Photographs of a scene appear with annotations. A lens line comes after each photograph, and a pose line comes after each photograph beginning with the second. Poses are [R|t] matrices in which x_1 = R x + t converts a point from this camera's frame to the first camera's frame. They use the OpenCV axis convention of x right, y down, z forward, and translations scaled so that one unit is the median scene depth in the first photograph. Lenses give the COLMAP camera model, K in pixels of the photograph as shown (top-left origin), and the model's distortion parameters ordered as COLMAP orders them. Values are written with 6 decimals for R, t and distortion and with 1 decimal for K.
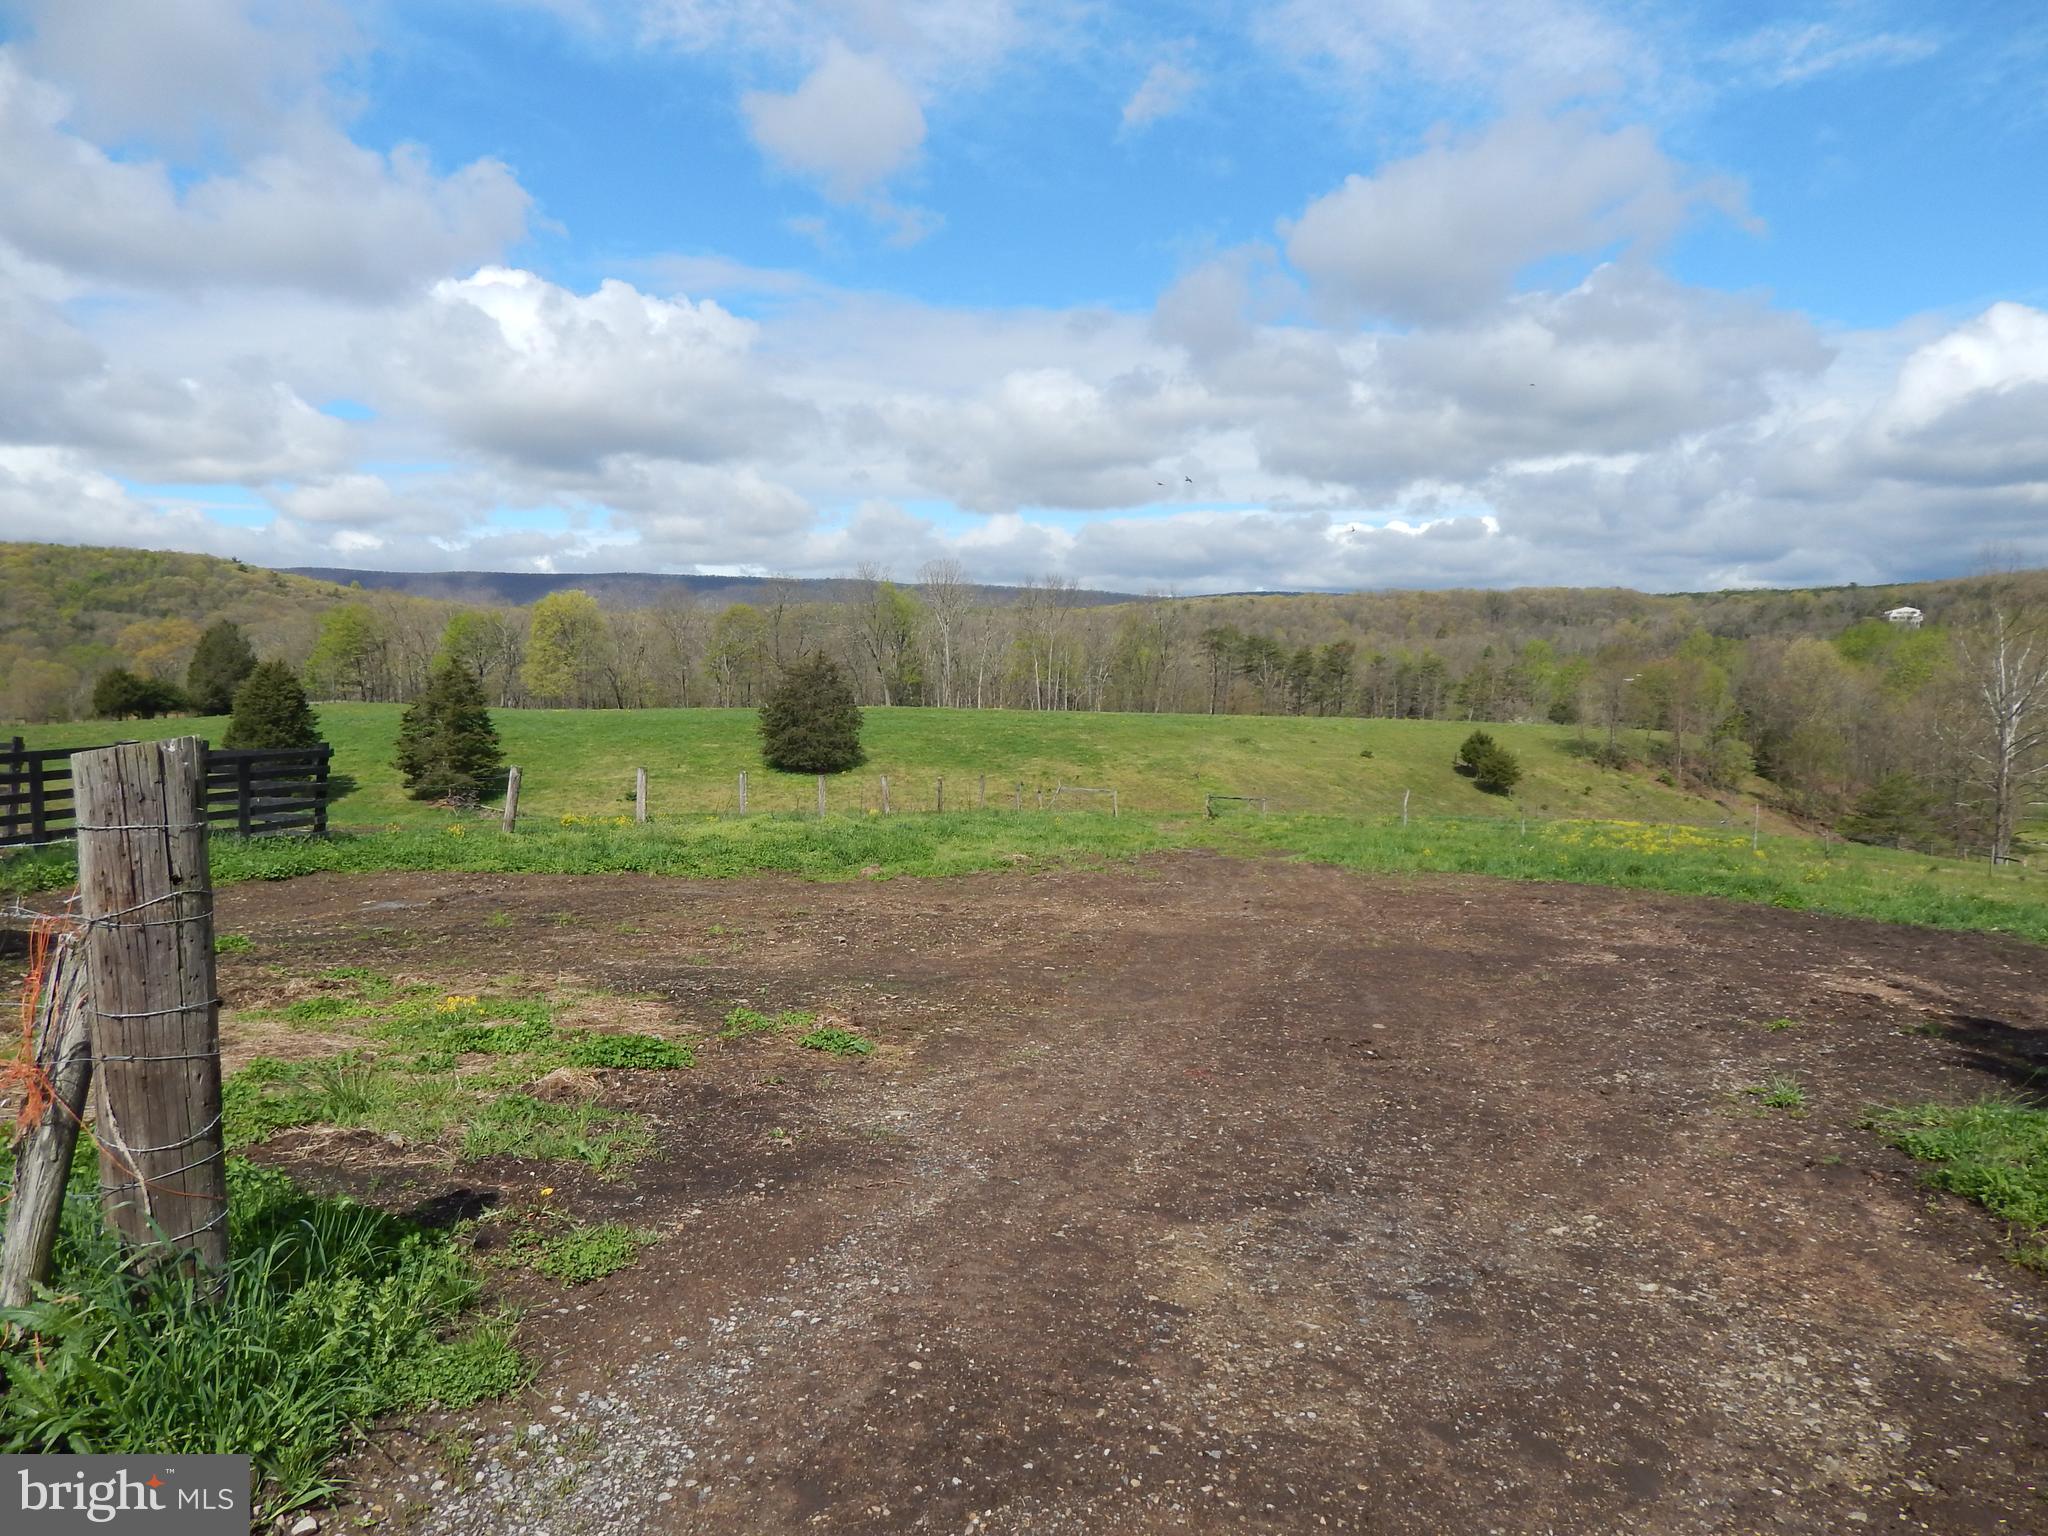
lens RADIAL K [[1349.4, 0, 1033.1], [0, 1349.4, 814.2], [0, 0, 1]] dist [0.000939, -0.005004]
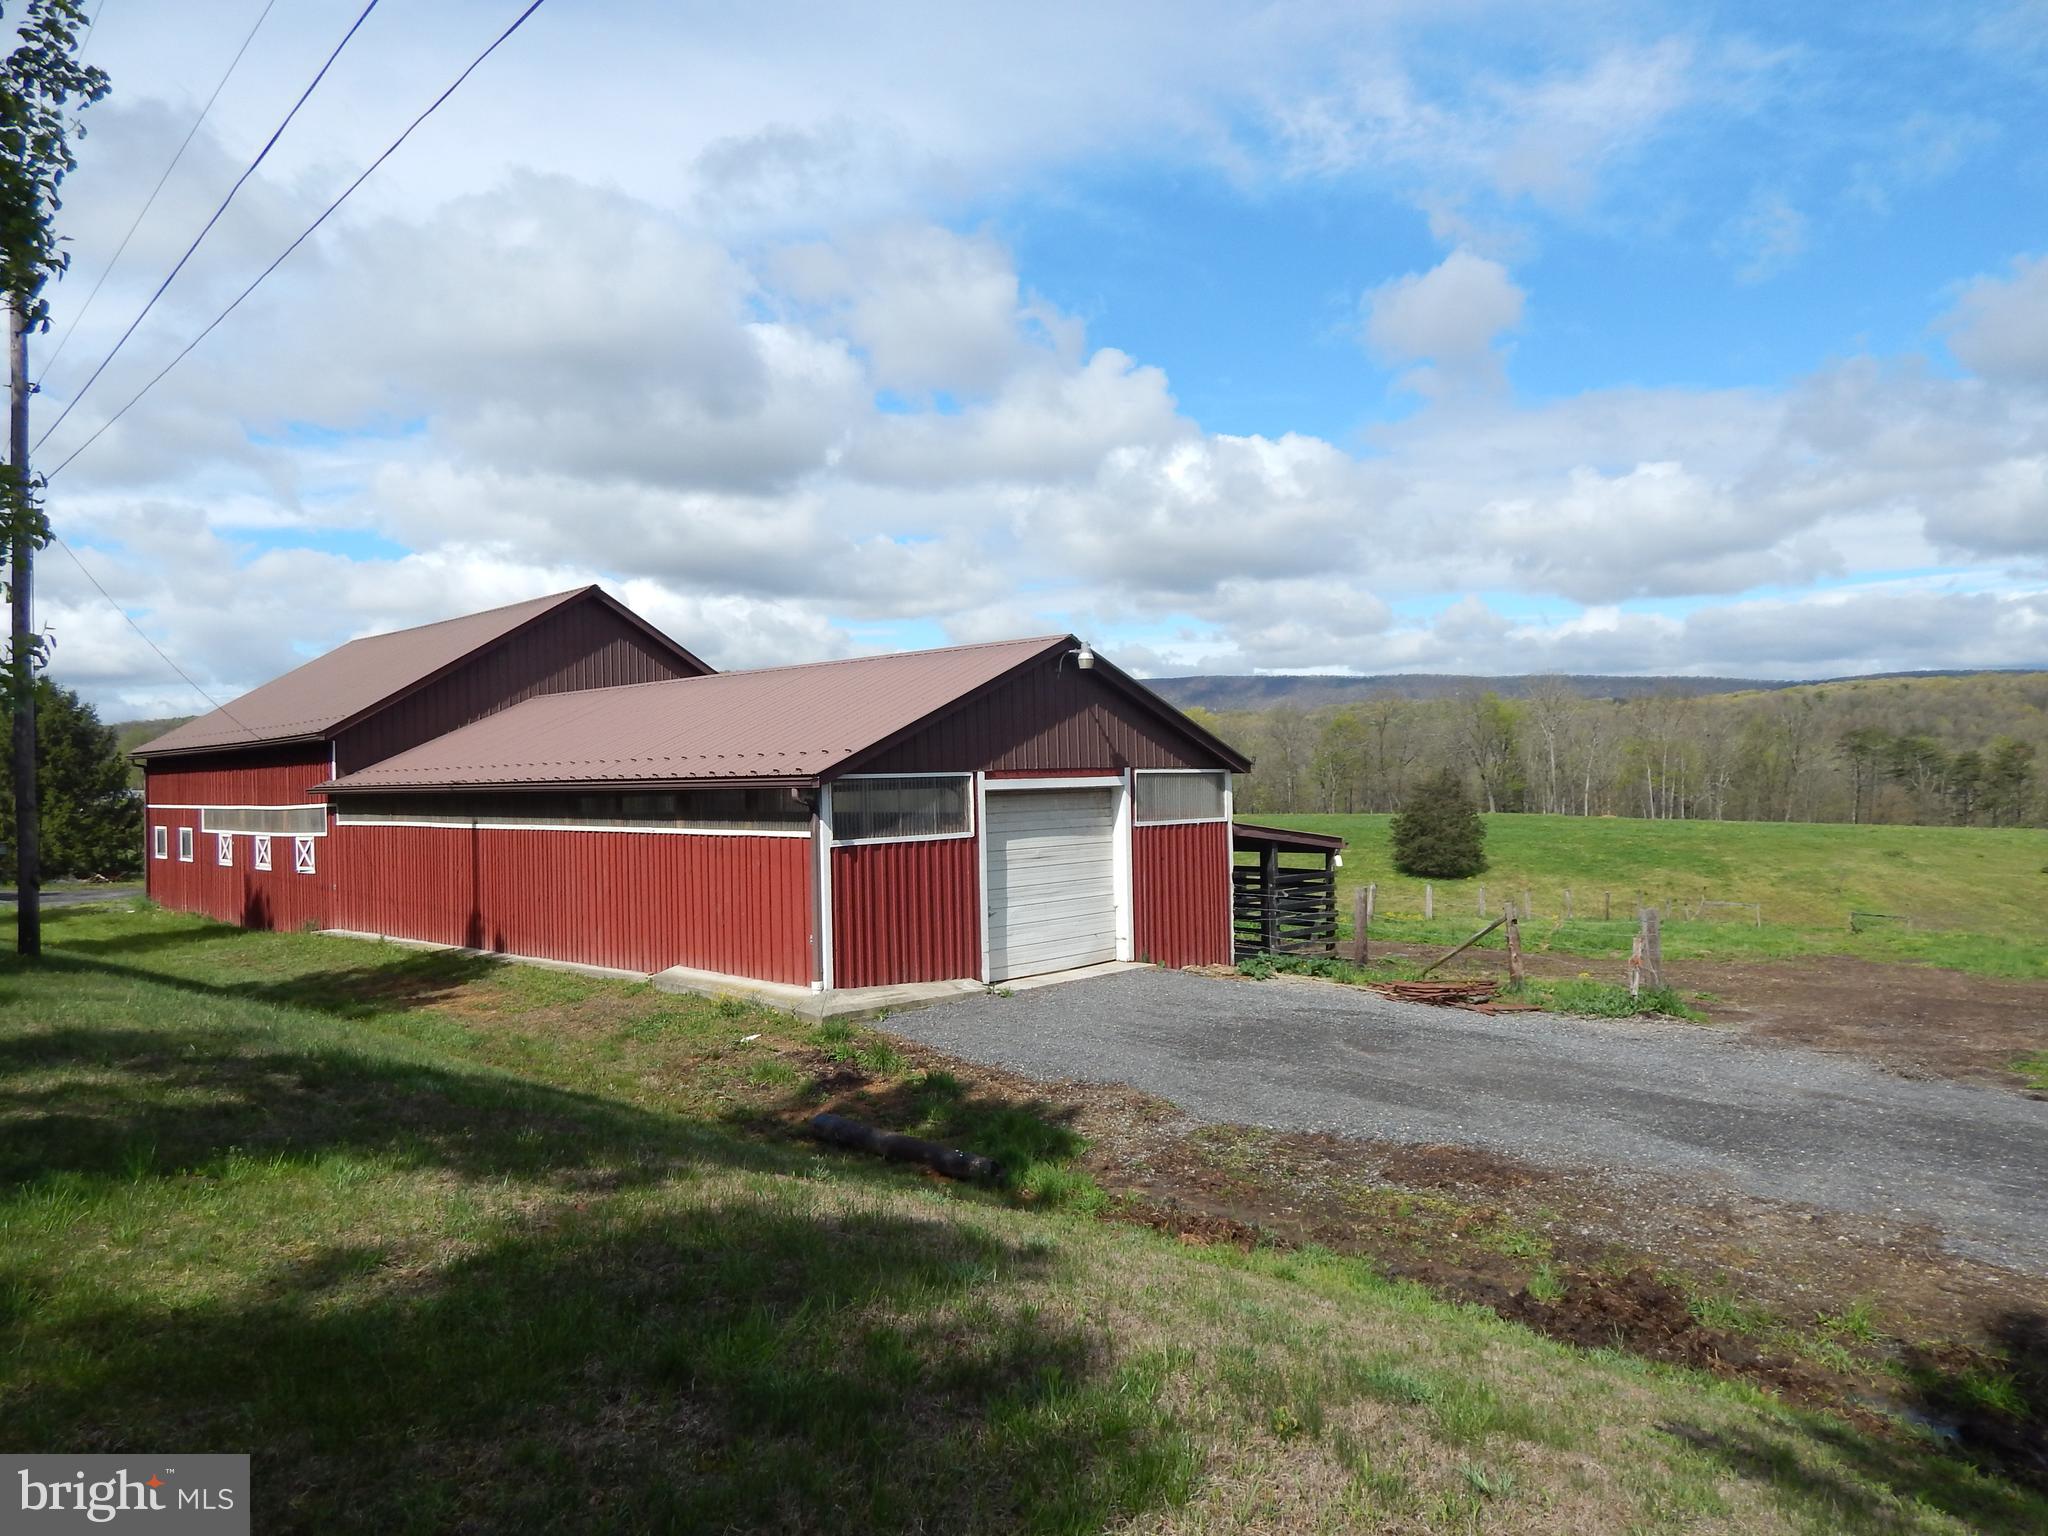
lens RADIAL K [[1349.4, 0, 1019.7], [0, 1349.4, 788.4], [0, 0, 1]] dist [0.000939, -0.005004]
pose [[0.911985, -0.001777, -0.410220, -0.012120], [-0.034571, 0.996100, -0.081171, -0.000928], [0.408765, 0.088209, 0.908367, -0.091478]]
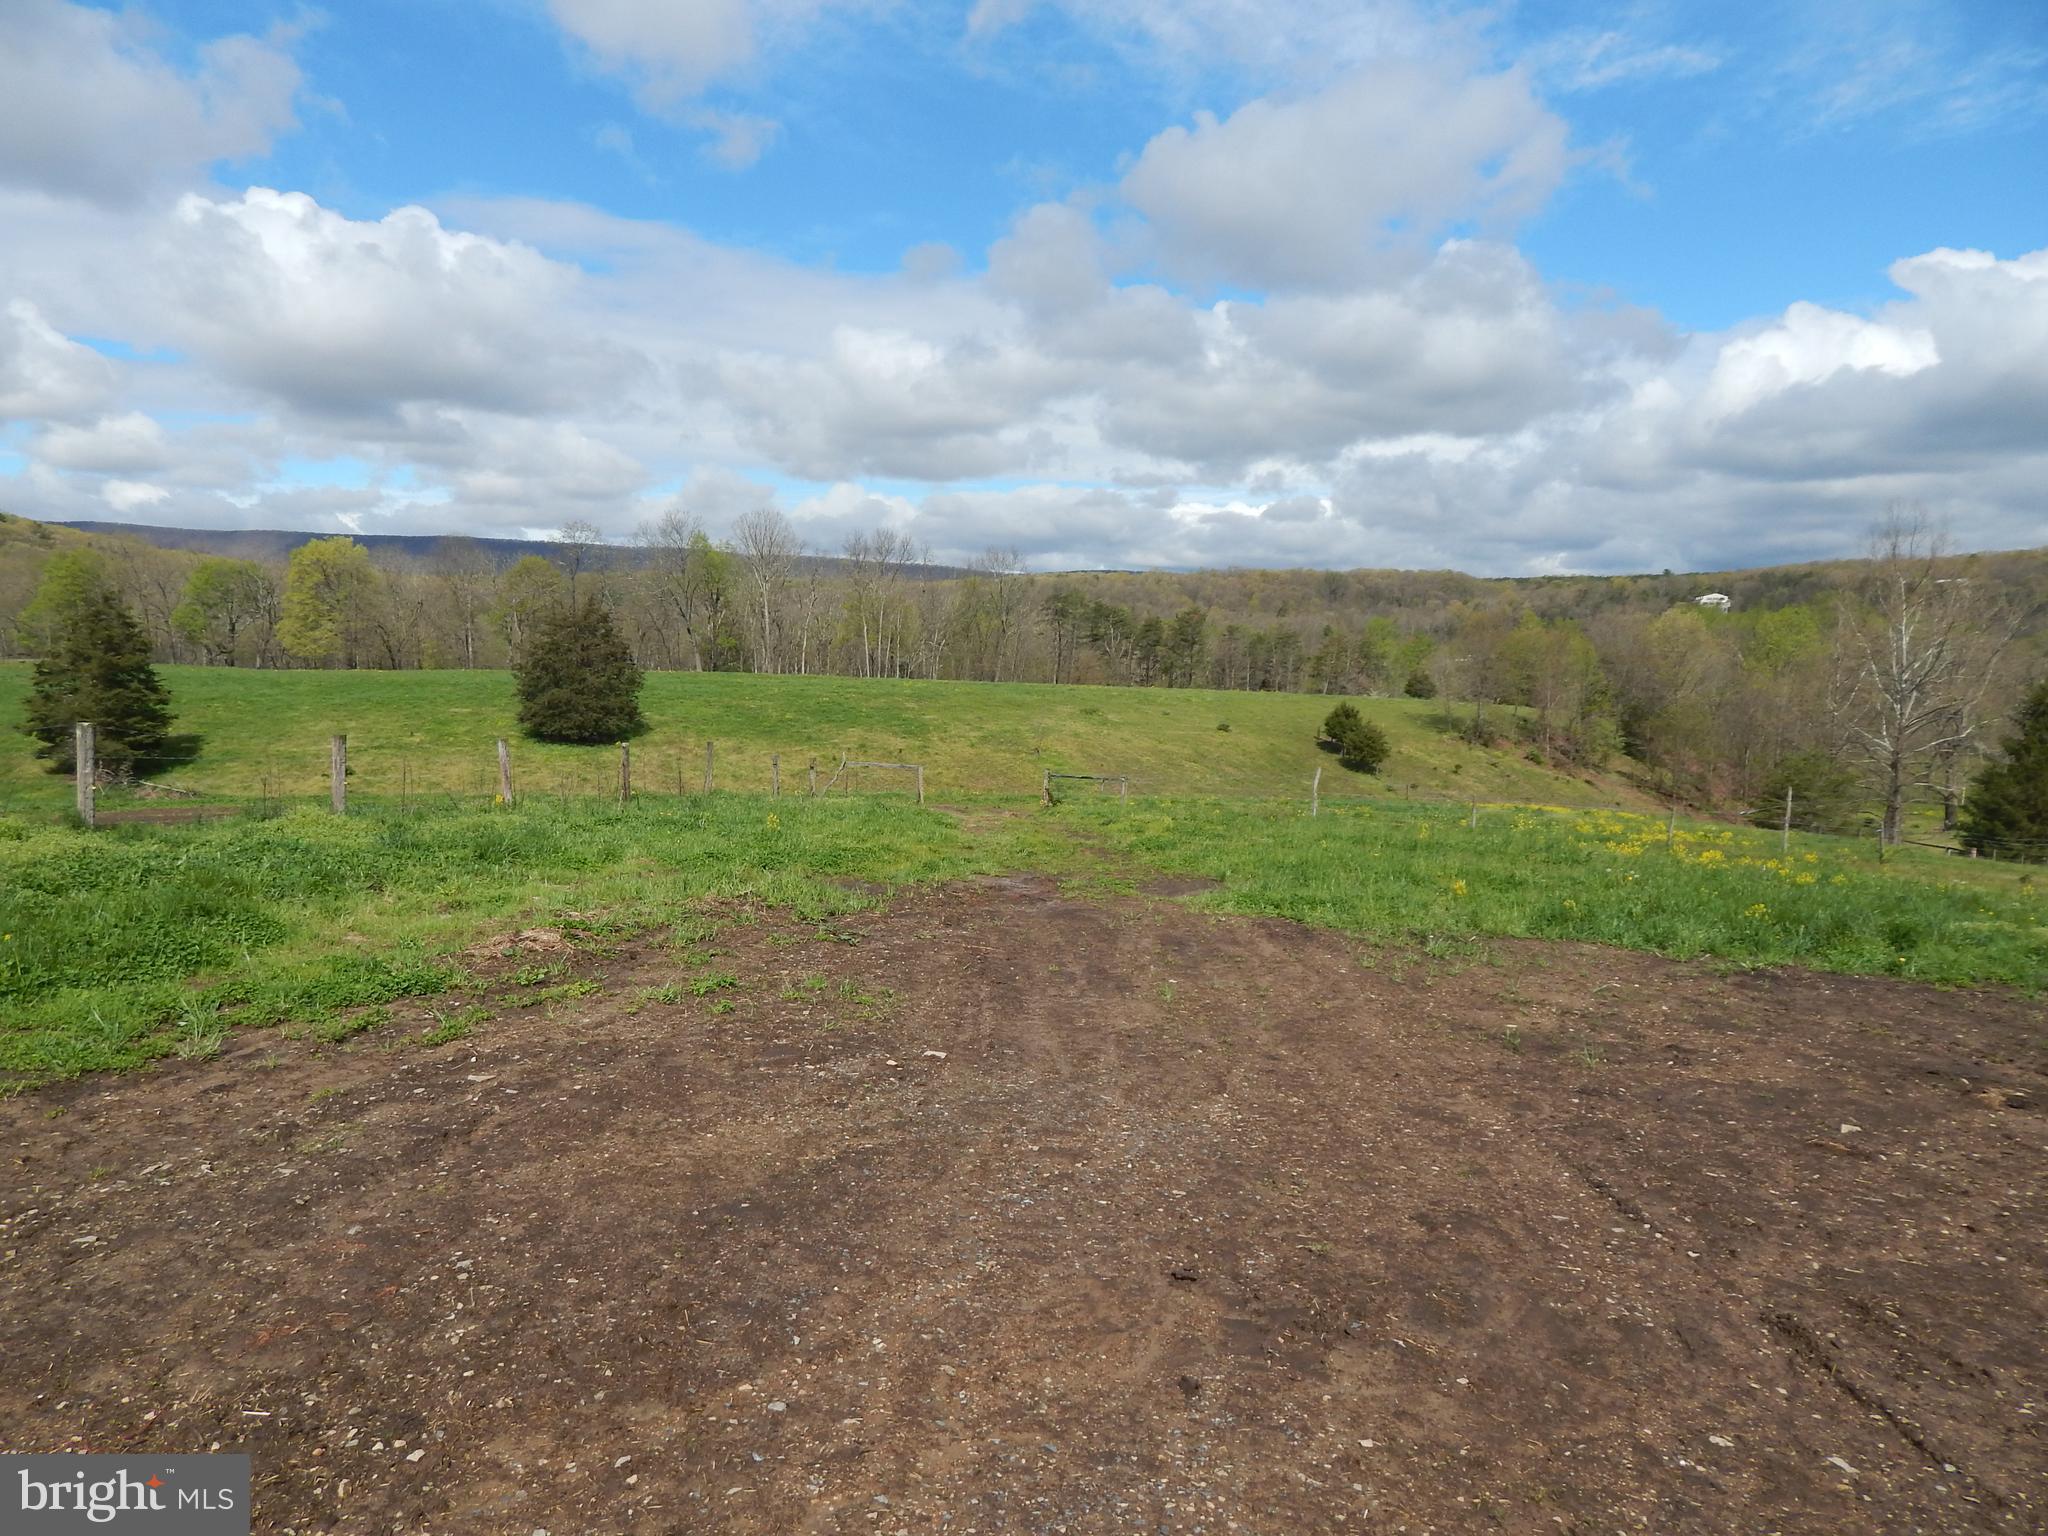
lens RADIAL K [[1349.4, 0, 1022.7], [0, 1349.4, 741.1], [0, 0, 1]] dist [0.000939, -0.005004]
pose [[0.994300, 0.006625, 0.106412, 0.011141], [-0.002760, 0.999333, -0.036425, -0.001437], [-0.106582, 0.035923, 0.993655, 0.079272]]
